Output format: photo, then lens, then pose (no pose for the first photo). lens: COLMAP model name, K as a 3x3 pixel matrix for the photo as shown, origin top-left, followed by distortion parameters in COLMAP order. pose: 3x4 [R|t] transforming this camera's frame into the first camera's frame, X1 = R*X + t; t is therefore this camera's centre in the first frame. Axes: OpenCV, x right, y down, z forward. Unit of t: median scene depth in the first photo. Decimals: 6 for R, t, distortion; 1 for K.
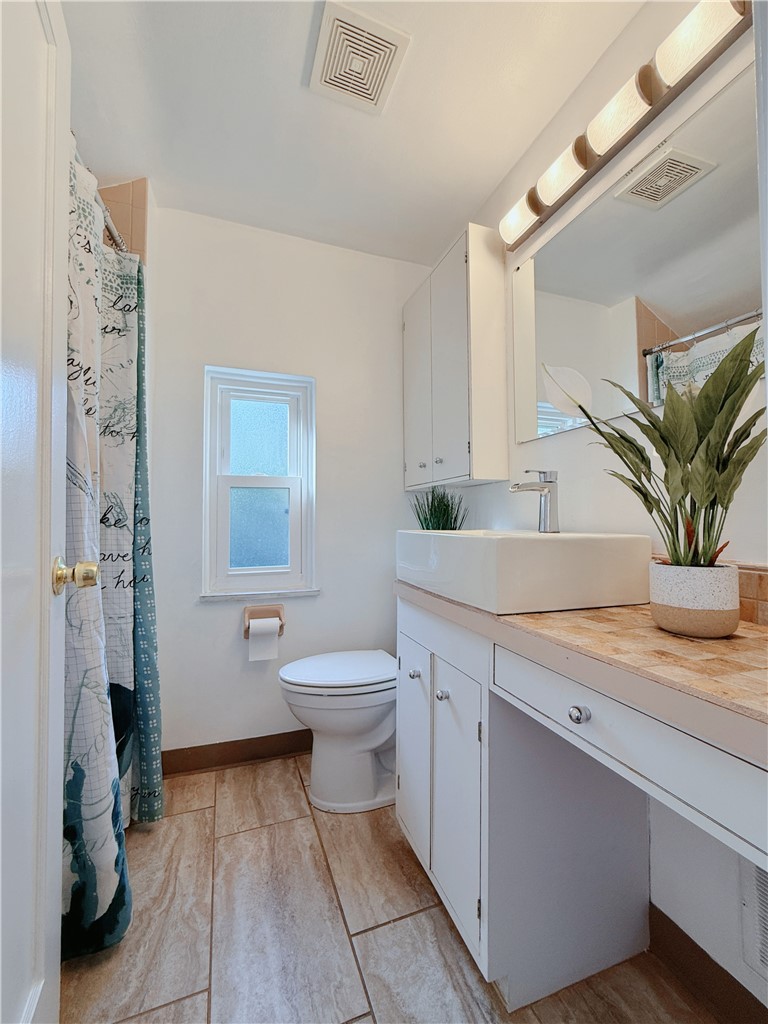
lens RADIAL K [[410.4, 0, 387.5], [0, 410.4, 511.0], [0, 0, 1]] dist [-0.002526, -0.000455]
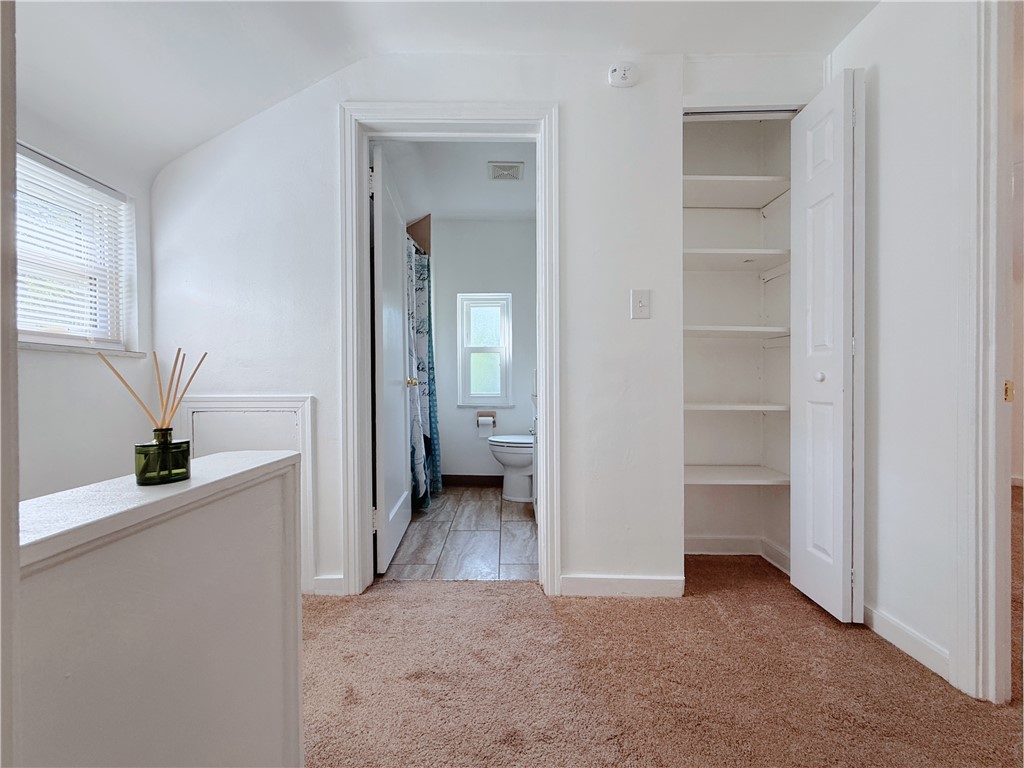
lens RADIAL K [[410.4, 0, 508.7], [0, 410.4, 386.7], [0, 0, 1]] dist [-0.002526, -0.000455]
pose [[0.931368, -0.006286, -0.364026, 0.689669], [0.018101, 0.999414, 0.029054, 0.069020], [0.363630, -0.033650, 0.930936, -1.065260]]
